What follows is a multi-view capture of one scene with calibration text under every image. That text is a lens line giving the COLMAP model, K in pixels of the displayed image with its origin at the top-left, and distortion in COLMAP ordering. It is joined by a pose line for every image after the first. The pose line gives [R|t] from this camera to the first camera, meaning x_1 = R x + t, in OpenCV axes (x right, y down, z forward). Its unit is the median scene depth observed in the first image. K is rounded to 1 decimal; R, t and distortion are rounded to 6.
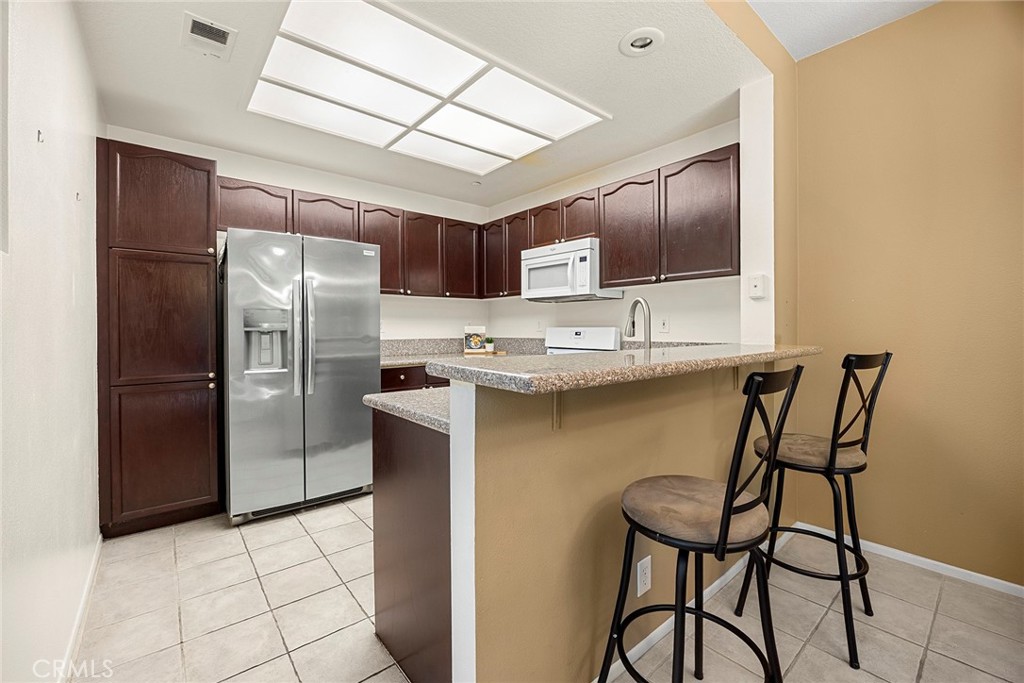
lens RADIAL K [[425.7, 0, 511.3], [0, 425.7, 330.9], [0, 0, 1]] dist [-0.000430, -0.000004]
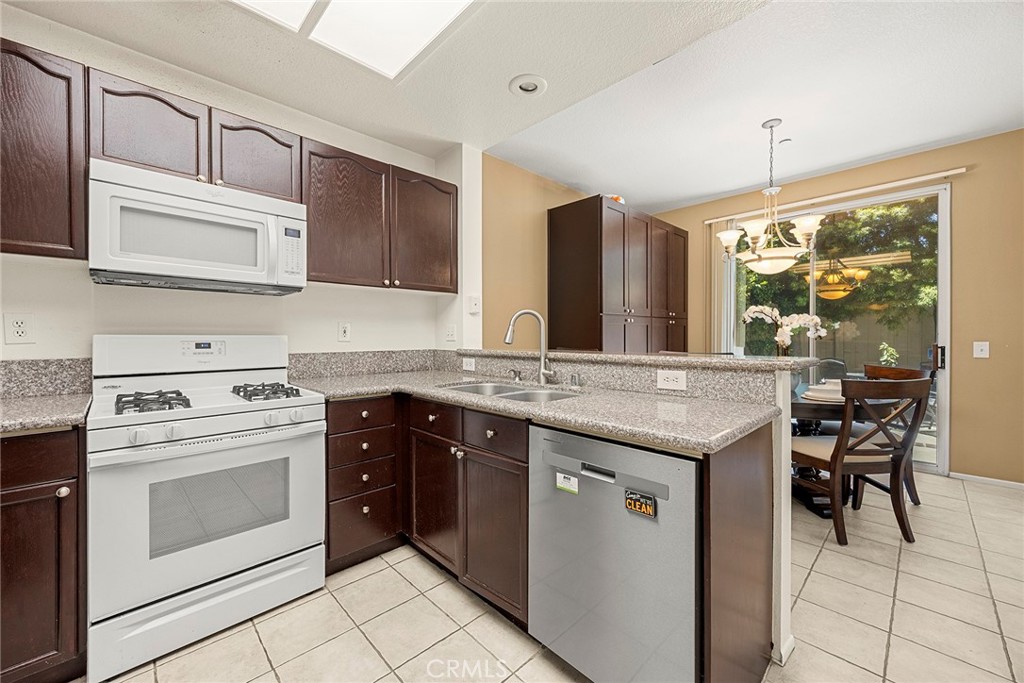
lens RADIAL K [[401.2, 0, 510.8], [0, 401.2, 341.4], [0, 0, 1]] dist [0.001455, -0.000143]
pose [[-0.067578, -0.003866, 0.997706, -0.477259], [0.011235, 0.999926, 0.004635, 0.003706], [-0.997651, 0.011523, -0.067530, 0.686181]]
